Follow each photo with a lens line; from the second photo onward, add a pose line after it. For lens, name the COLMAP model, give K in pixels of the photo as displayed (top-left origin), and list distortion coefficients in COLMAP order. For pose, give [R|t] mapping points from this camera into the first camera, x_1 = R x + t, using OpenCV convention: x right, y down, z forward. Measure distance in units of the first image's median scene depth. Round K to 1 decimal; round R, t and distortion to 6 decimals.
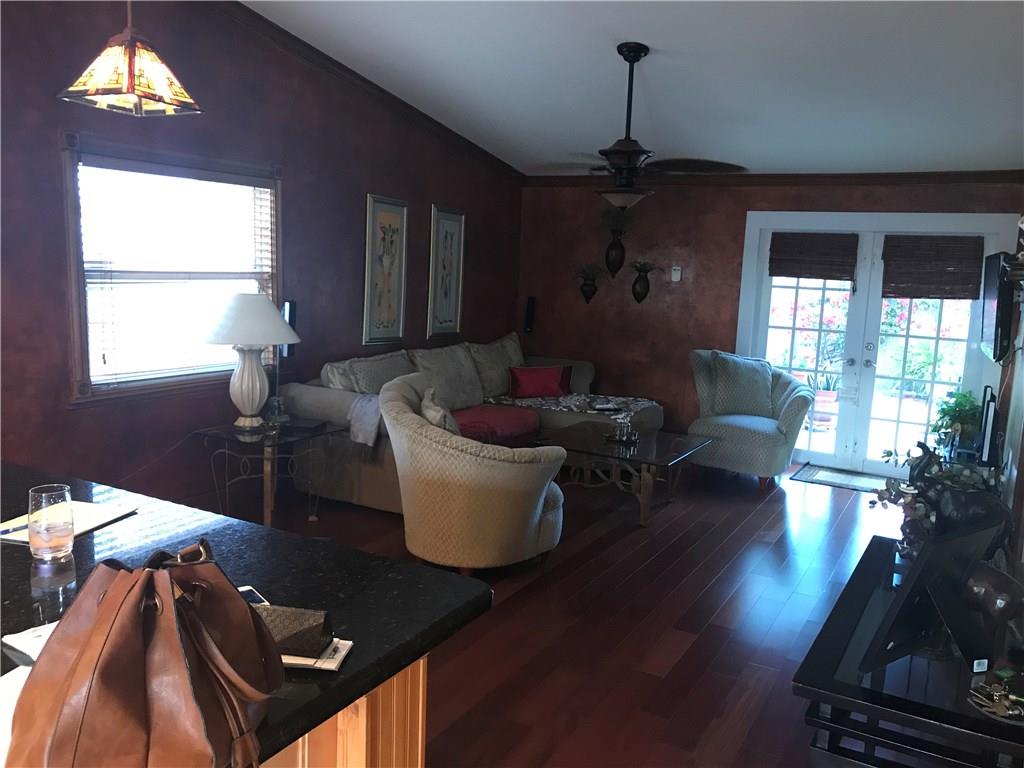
lens RADIAL K [[837.7, 0, 511.6], [0, 837.7, 381.3], [0, 0, 1]] dist [0.049366, -0.067242]
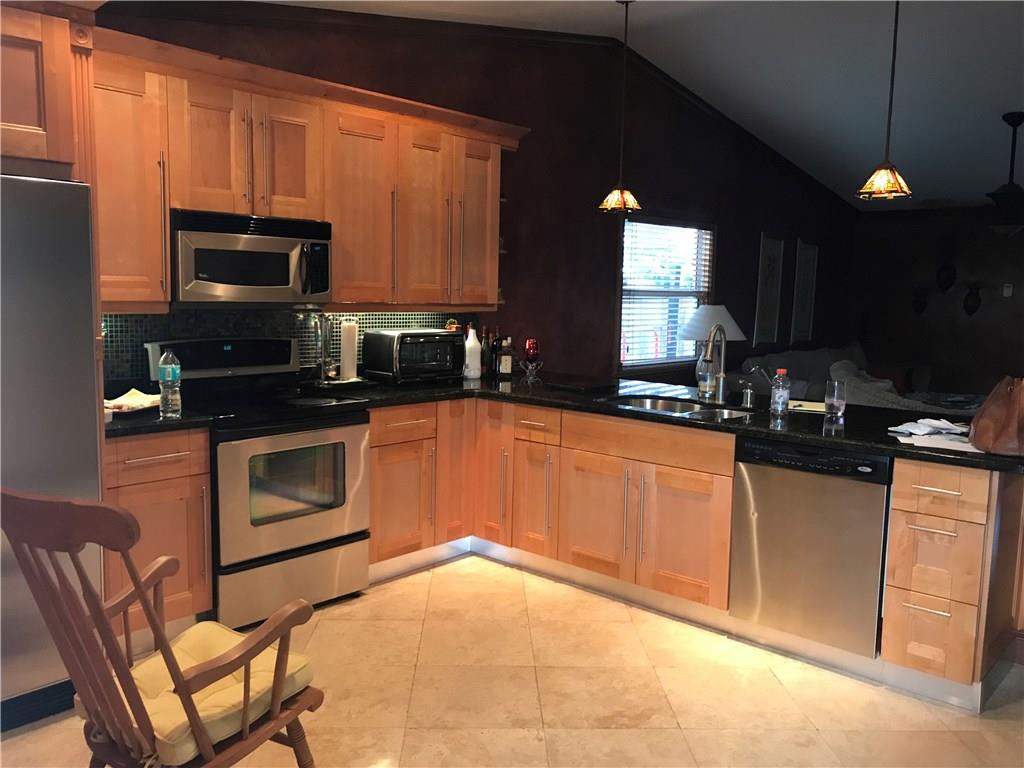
lens RADIAL K [[837.7, 0, 514.6], [0, 837.7, 379.1], [0, 0, 1]] dist [0.049366, -0.067242]
pose [[0.975143, 0.007574, -0.221448, -0.249712], [-0.016405, 0.999141, -0.038067, 0.060563], [0.220969, 0.040753, 0.974429, -0.340787]]
